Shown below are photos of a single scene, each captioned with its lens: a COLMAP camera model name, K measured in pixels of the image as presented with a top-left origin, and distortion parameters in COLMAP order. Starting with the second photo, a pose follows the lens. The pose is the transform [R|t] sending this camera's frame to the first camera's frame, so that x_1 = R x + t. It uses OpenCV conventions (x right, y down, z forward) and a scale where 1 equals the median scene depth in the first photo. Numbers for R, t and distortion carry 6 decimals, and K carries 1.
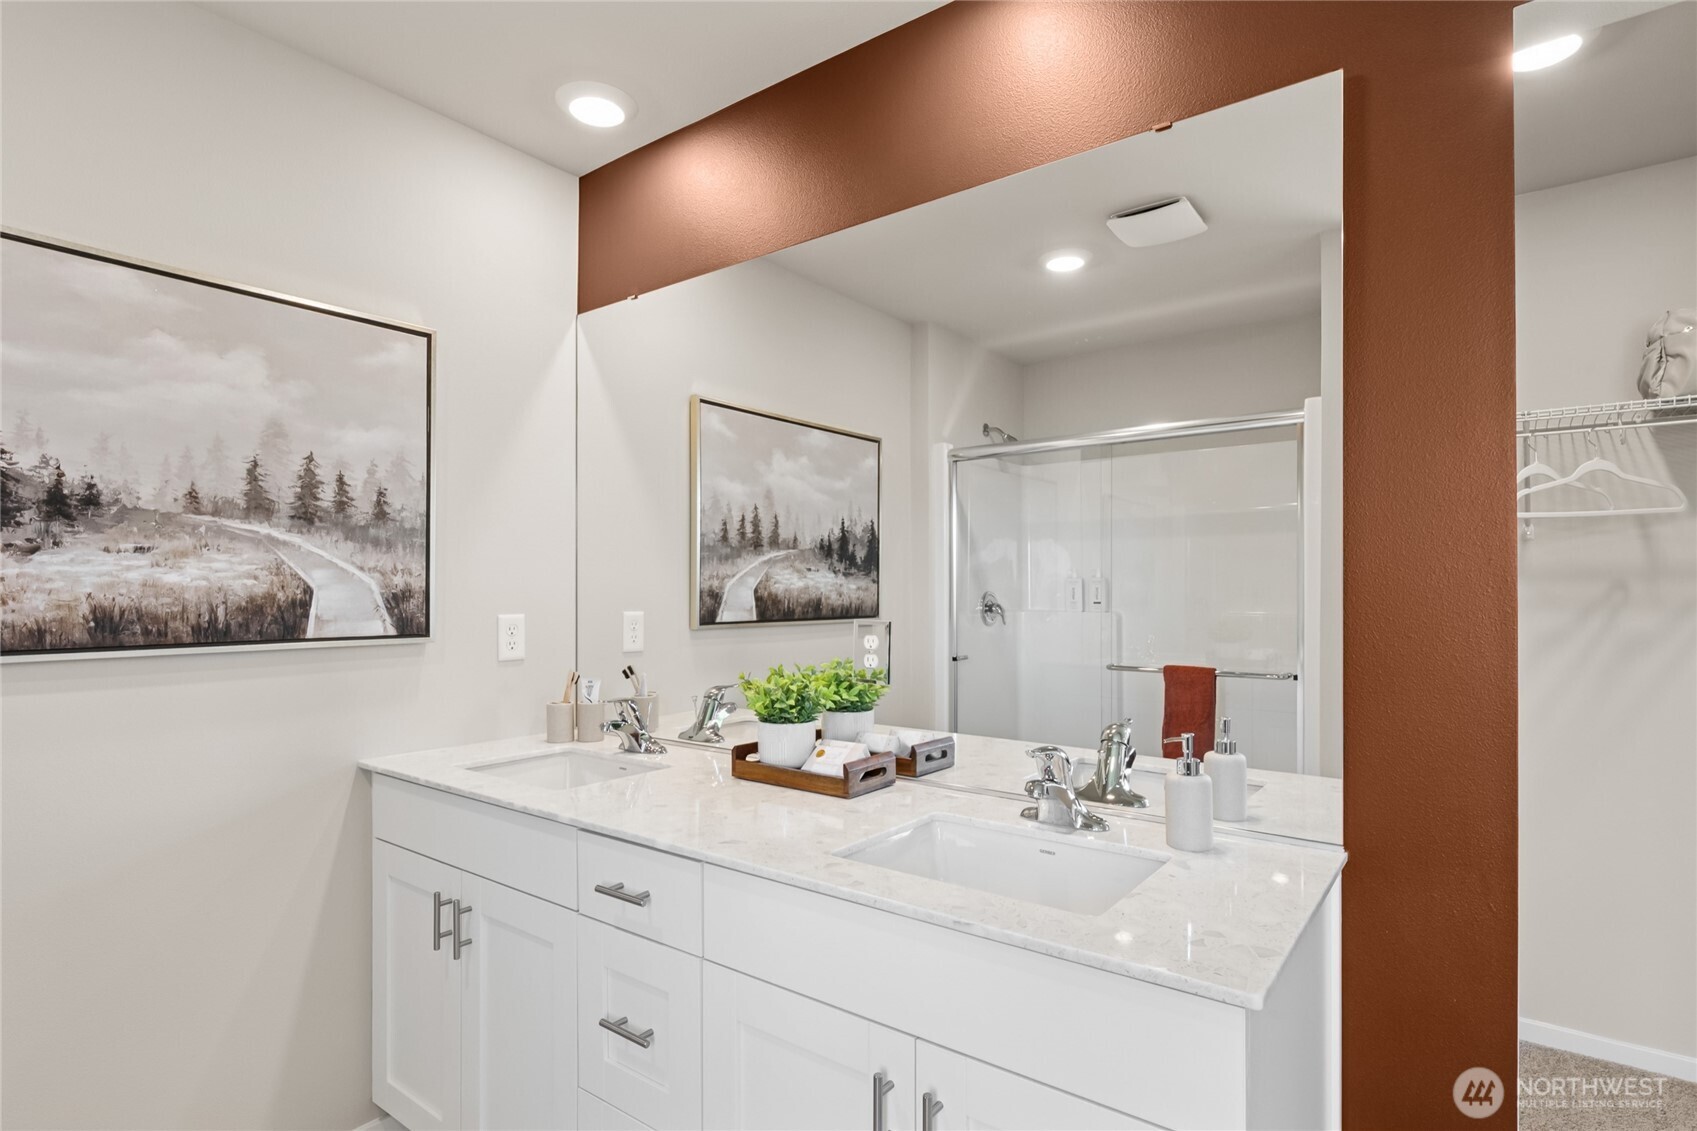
lens RADIAL K [[865.0, 0, 848.8], [0, 865.0, 577.0], [0, 0, 1]] dist [-0.000542, -0.000140]
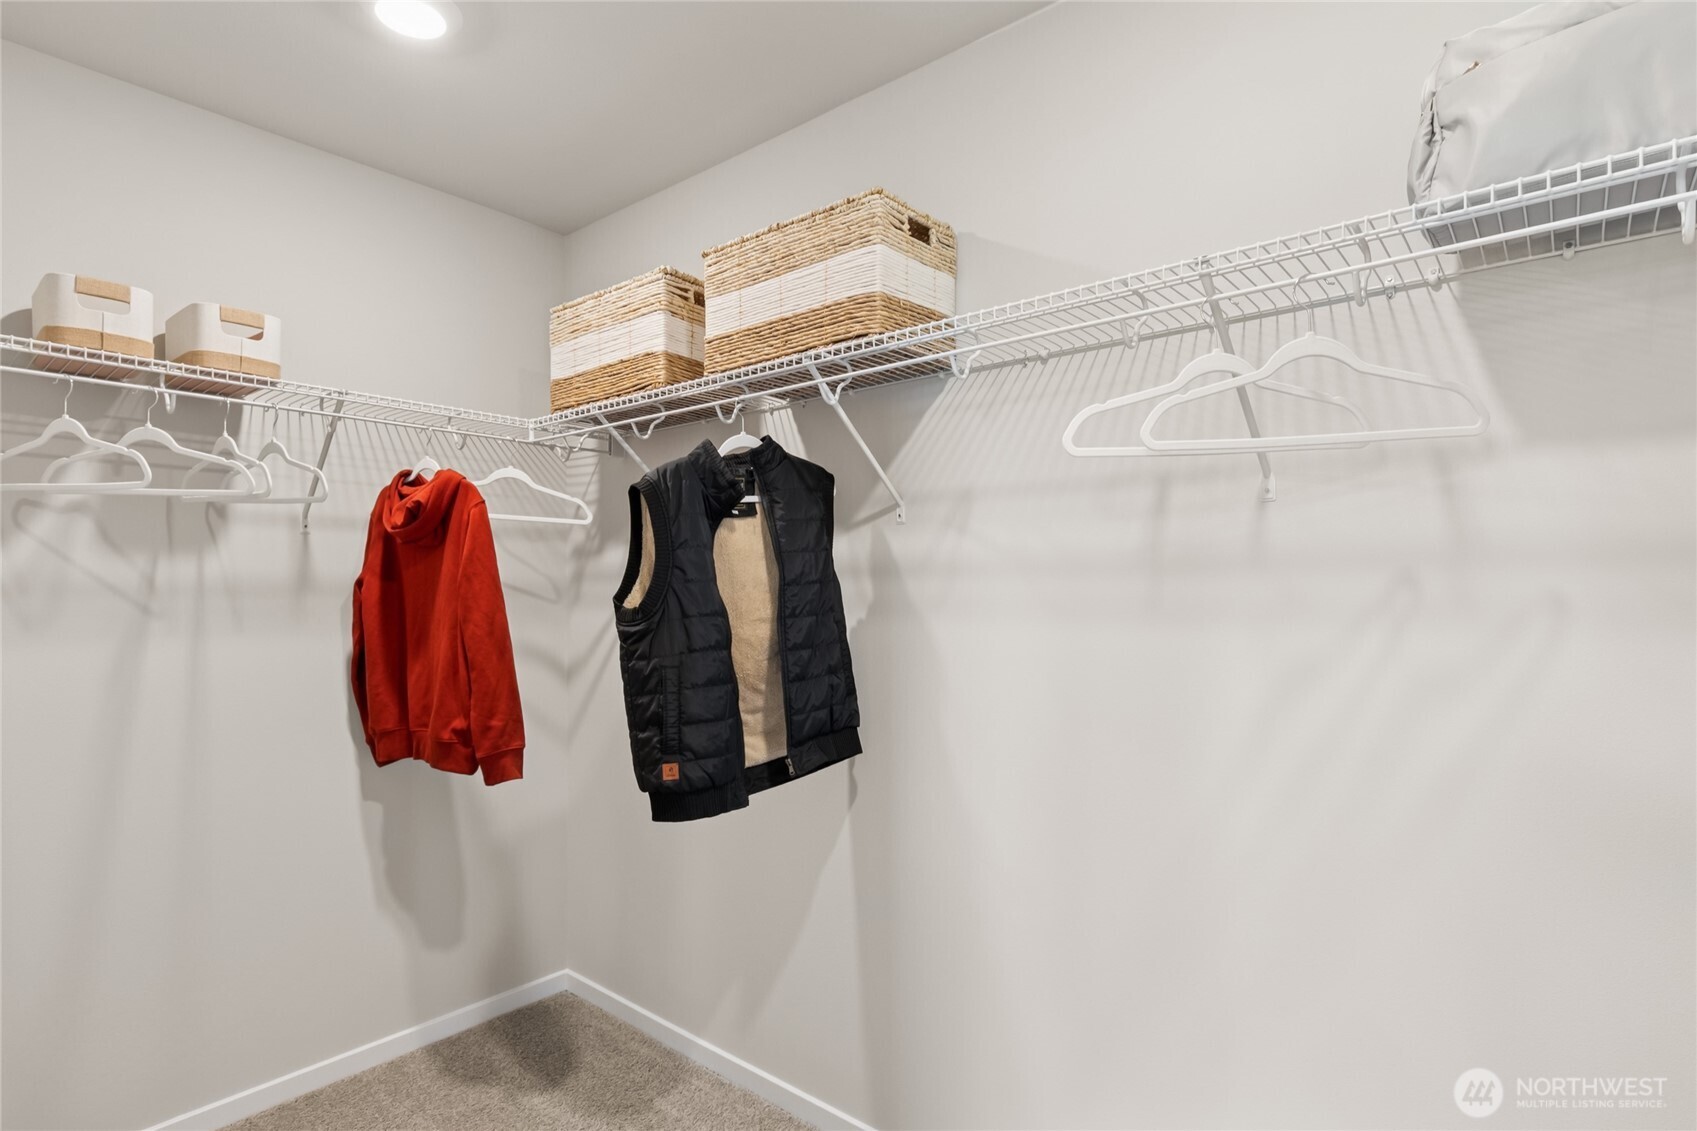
lens RADIAL K [[865.0, 0, 848.1], [0, 865.0, 566.2], [0, 0, 1]] dist [-0.000542, -0.000140]
pose [[0.998662, -0.000751, -0.051702, 0.507861], [0.000196, 0.999942, -0.010743, 0.006995], [0.051708, 0.010718, 0.998605, 0.386532]]
